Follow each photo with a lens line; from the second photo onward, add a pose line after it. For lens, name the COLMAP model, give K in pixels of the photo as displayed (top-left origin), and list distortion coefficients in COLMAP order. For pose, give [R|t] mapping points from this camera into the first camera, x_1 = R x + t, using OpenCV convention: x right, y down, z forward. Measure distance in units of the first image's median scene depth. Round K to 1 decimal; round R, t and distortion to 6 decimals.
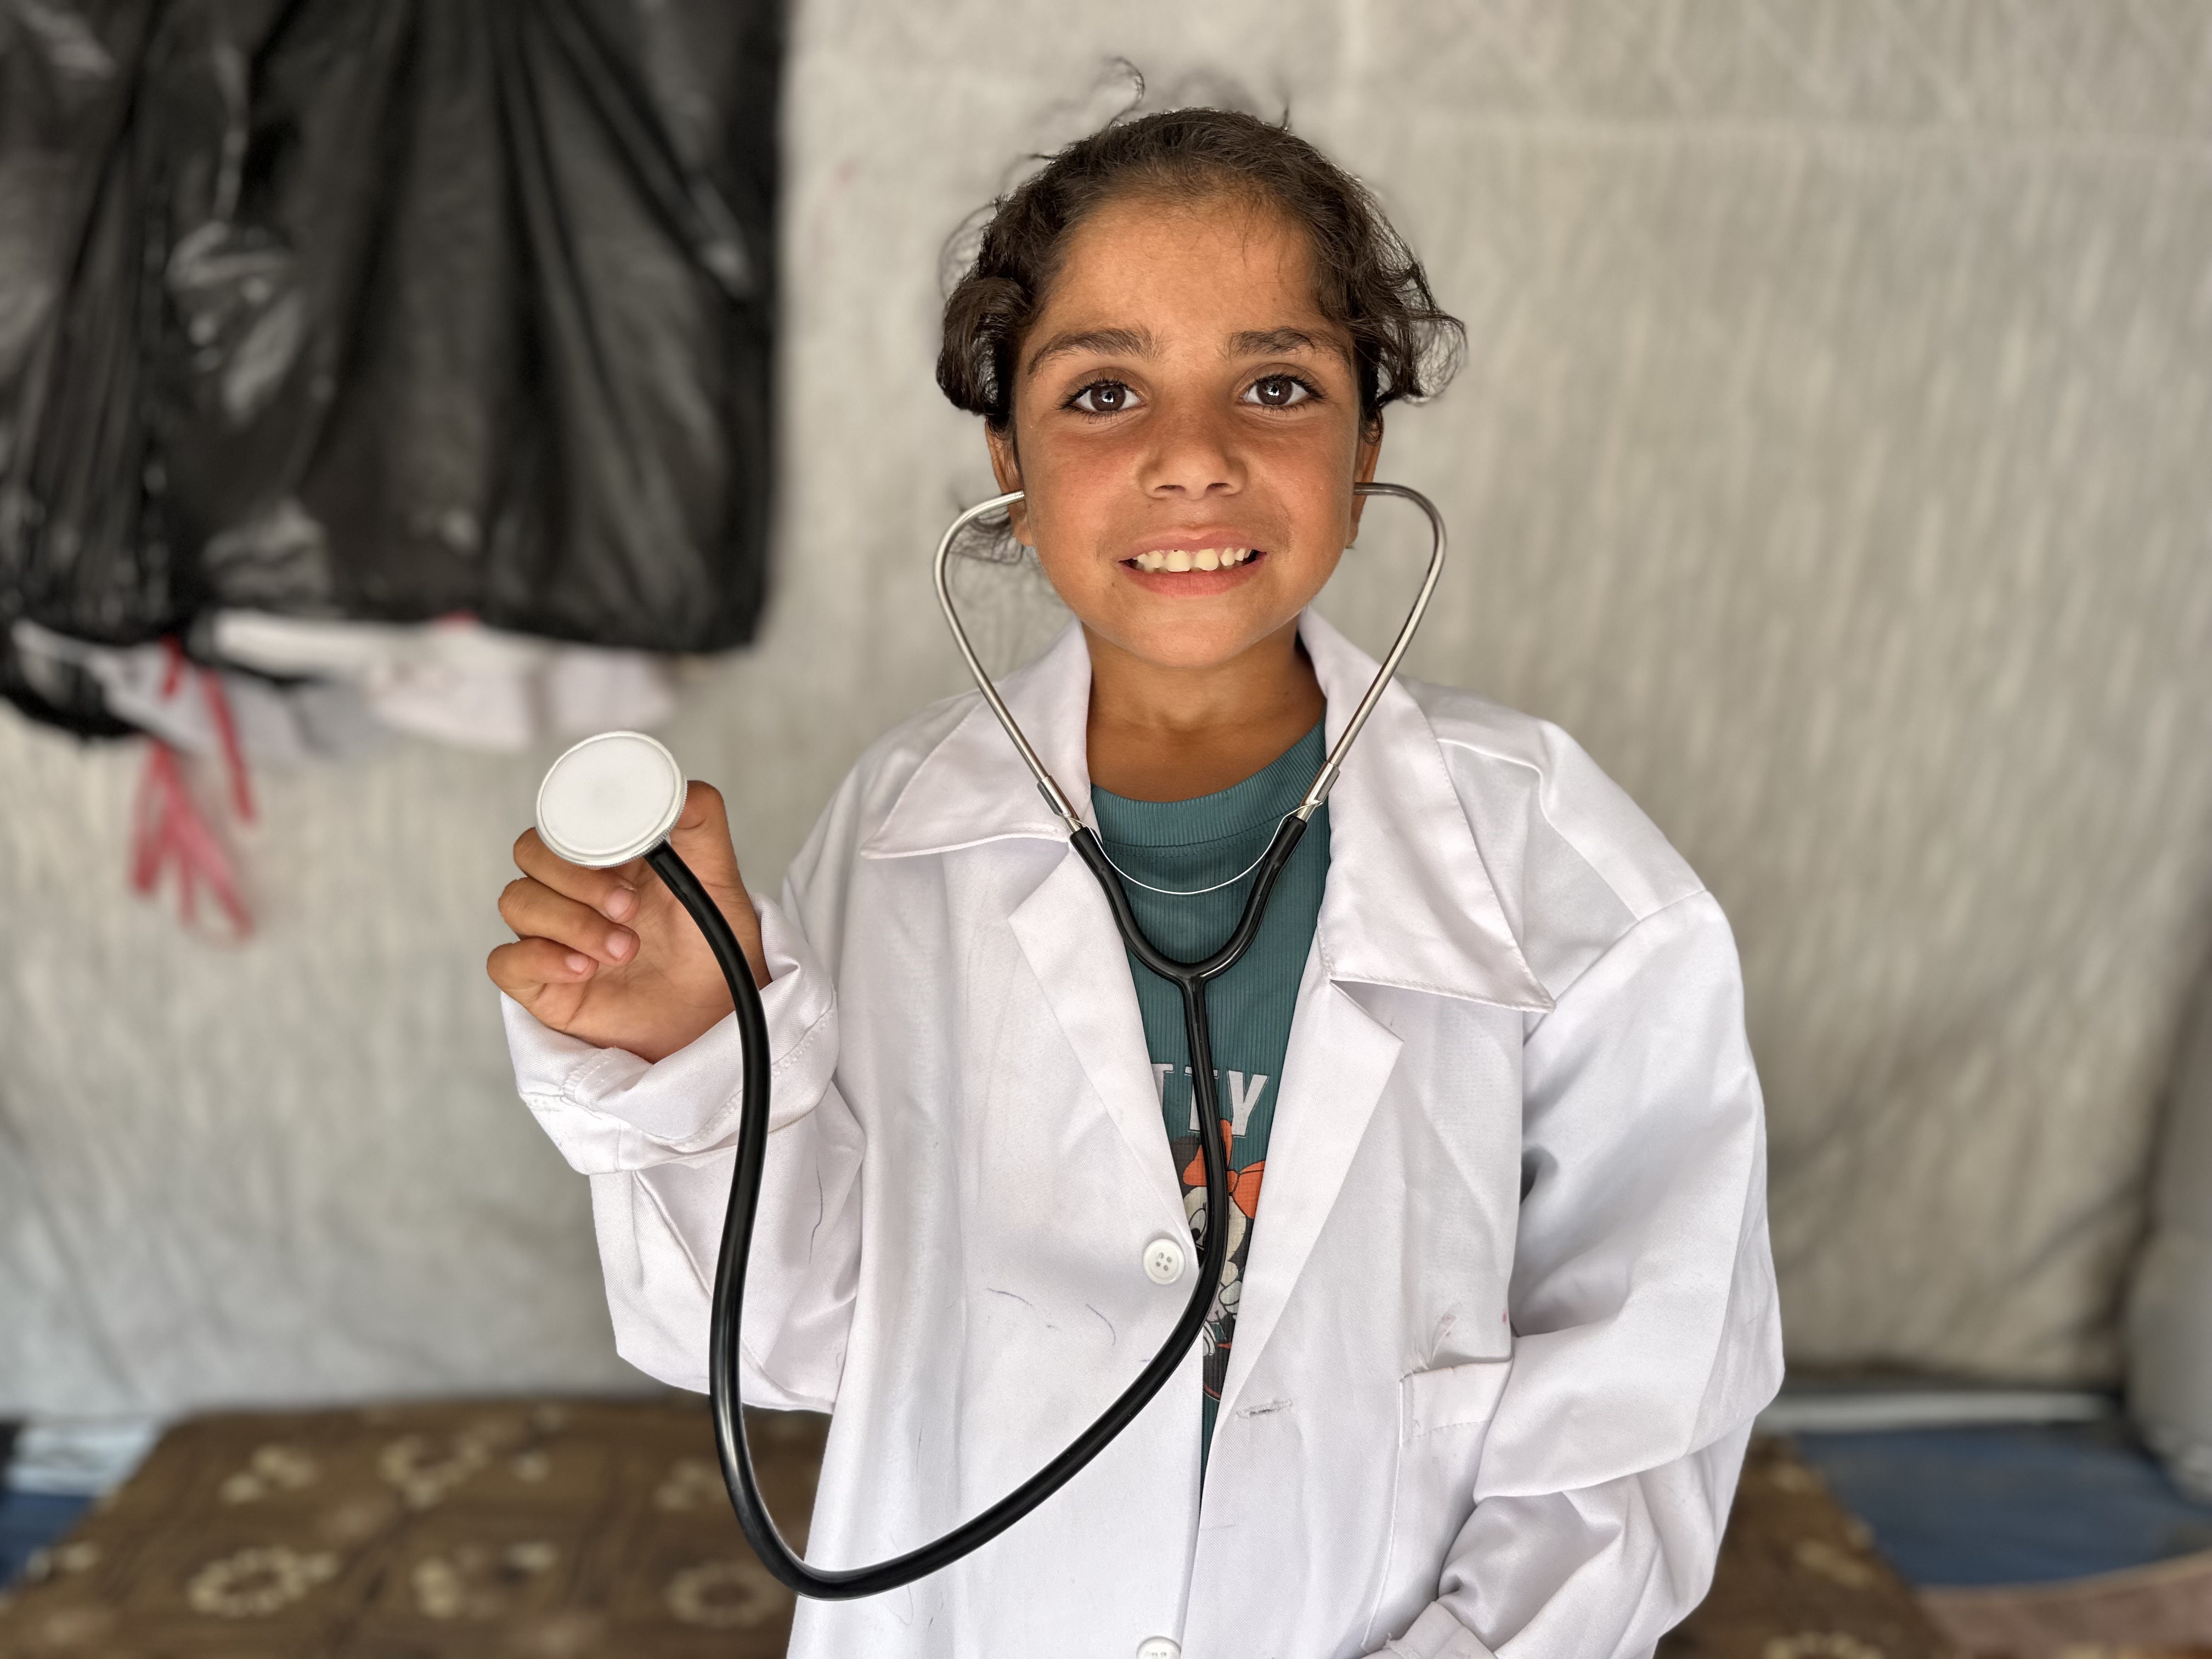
lens RADIAL K [[1527.4, 0, 1099.9], [0, 1527.4, 821.8], [0, 0, 1]] dist [-0.018727, -0.009093]
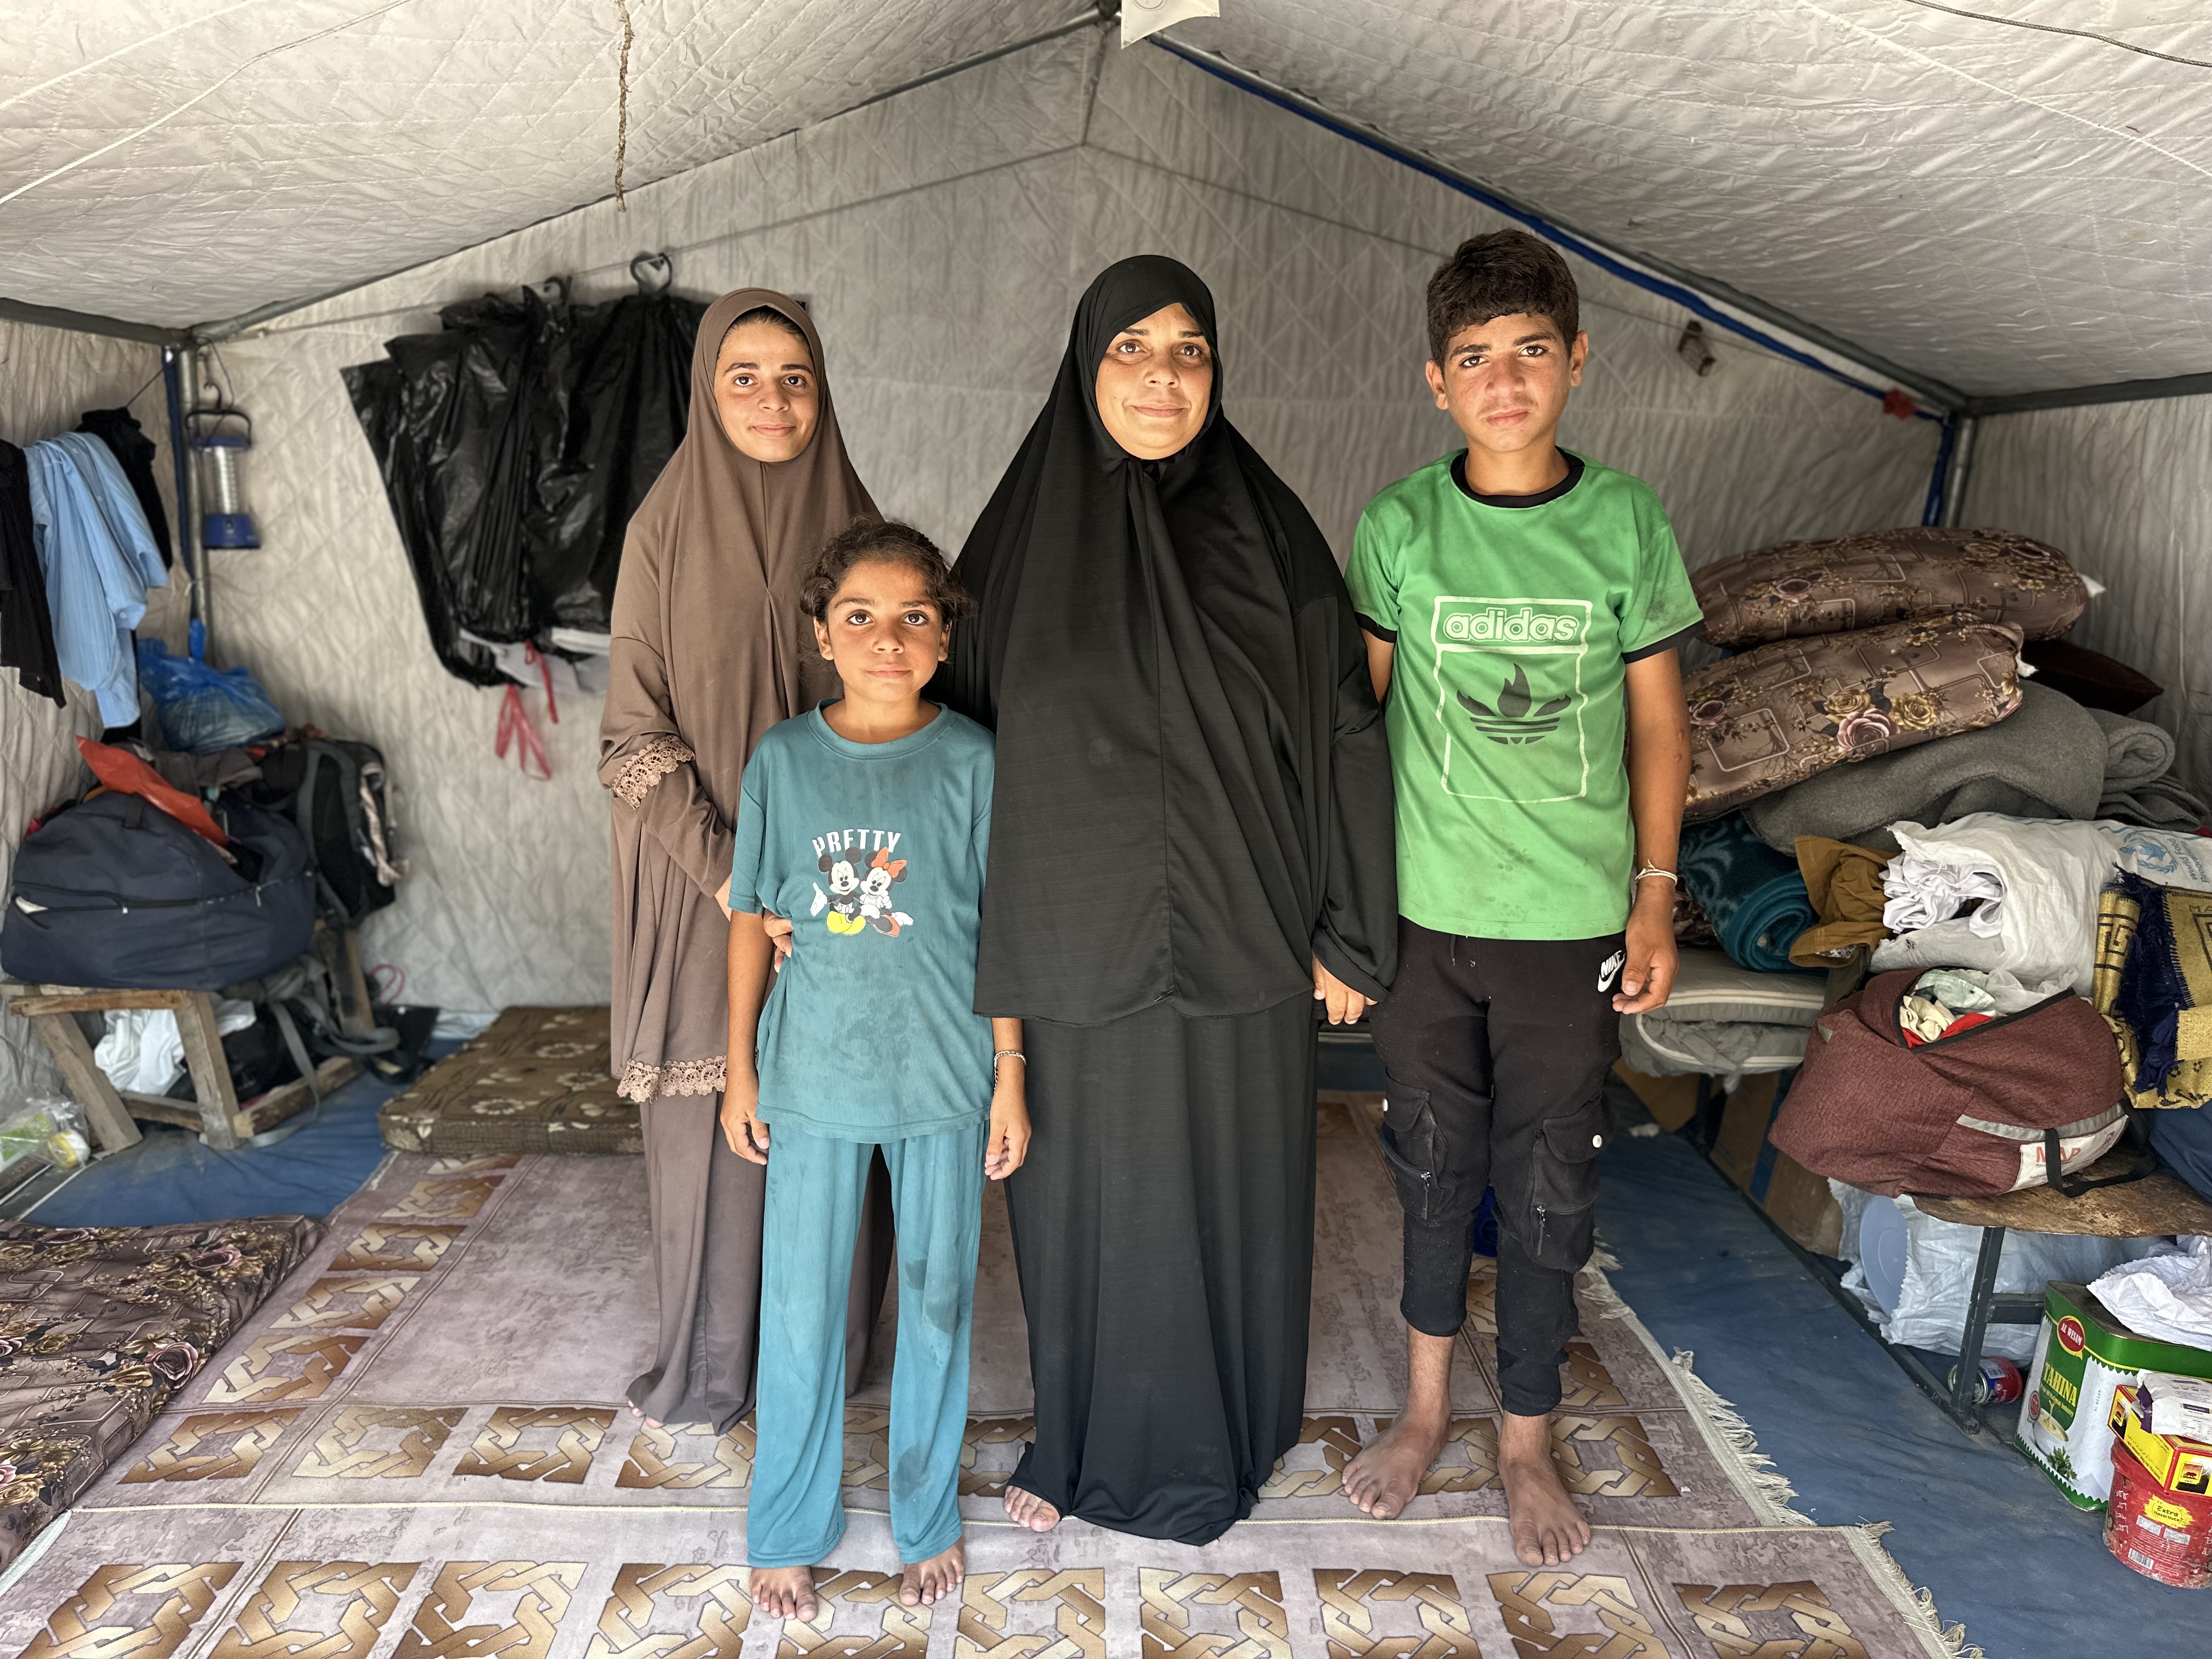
lens RADIAL K [[1527.4, 0, 1153.8], [0, 1527.4, 835.4], [0, 0, 1]] dist [-0.018727, -0.009093]
pose [[0.999782, 0.011438, -0.017447, 0.324687], [-0.011151, 0.999802, 0.016501, 0.112298], [0.017632, -0.016303, 0.999712, -1.120606]]
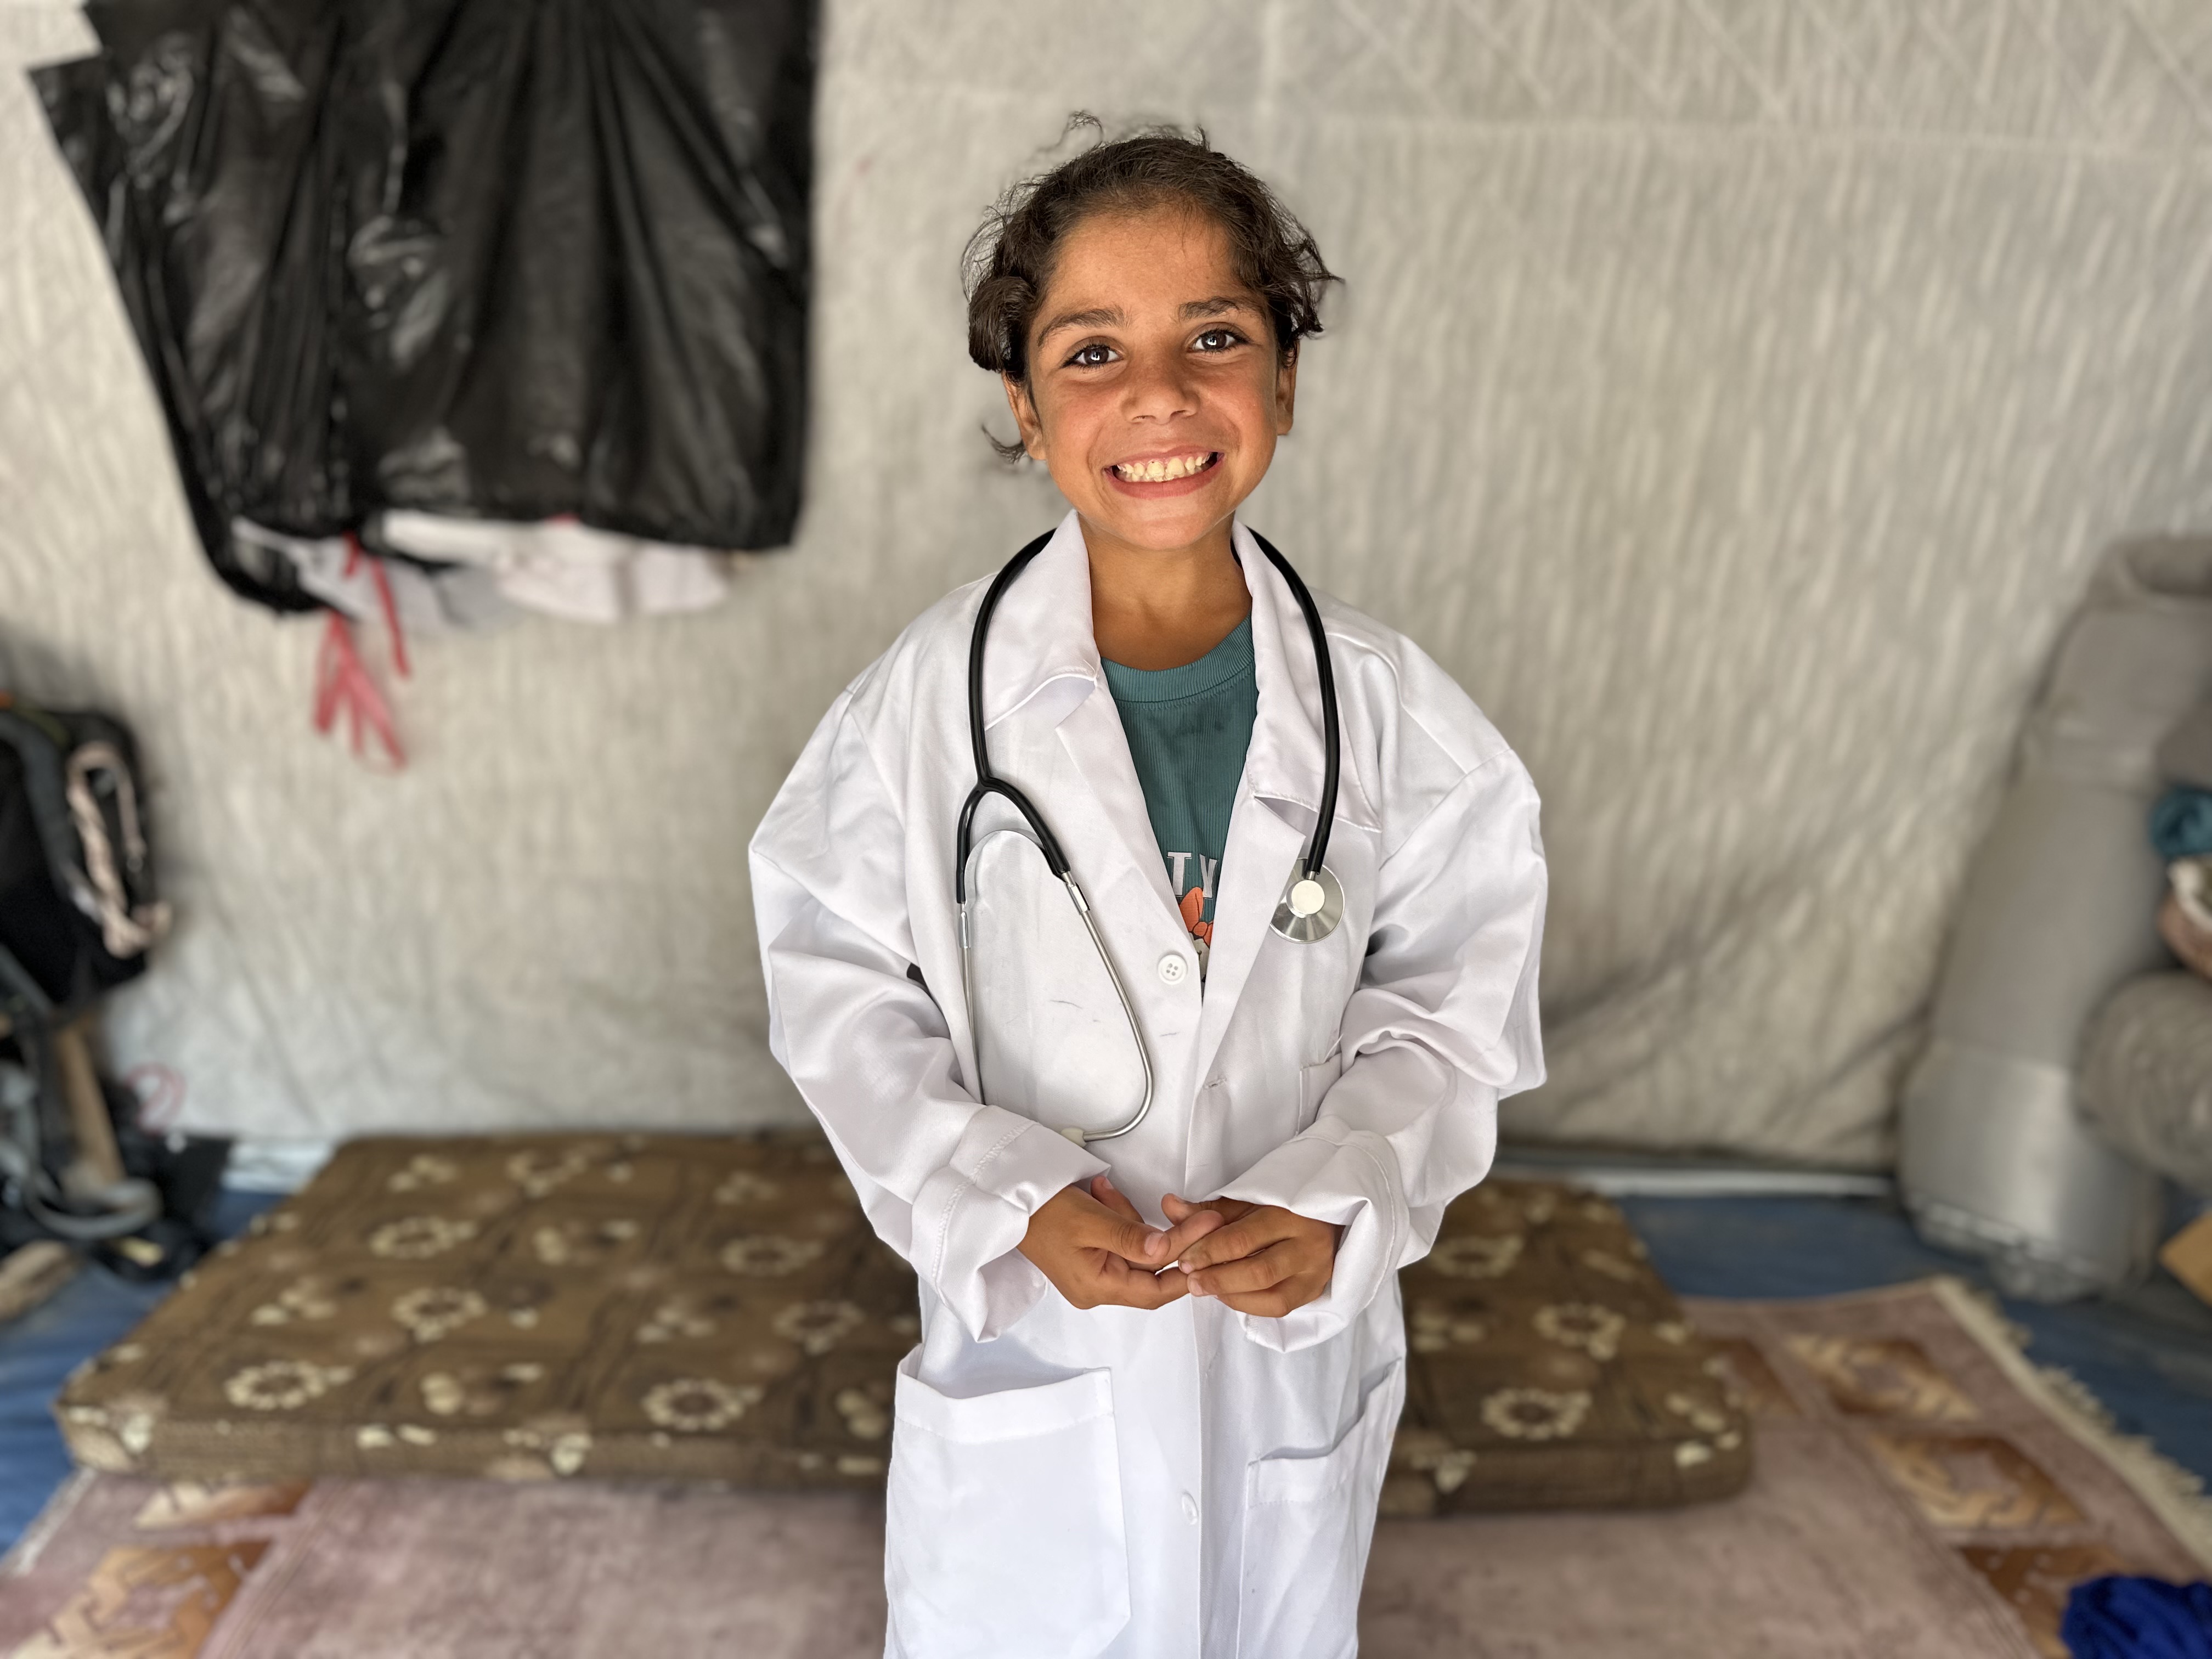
lens RADIAL K [[1527.4, 0, 1113.3], [0, 1527.4, 833.5], [0, 0, 1]] dist [-0.018727, -0.009093]
pose [[0.999057, 0.016759, -0.040042, 0.096563], [-0.014536, 0.998371, 0.055179, 0.051379], [0.040902, -0.054545, 0.997673, -0.271733]]
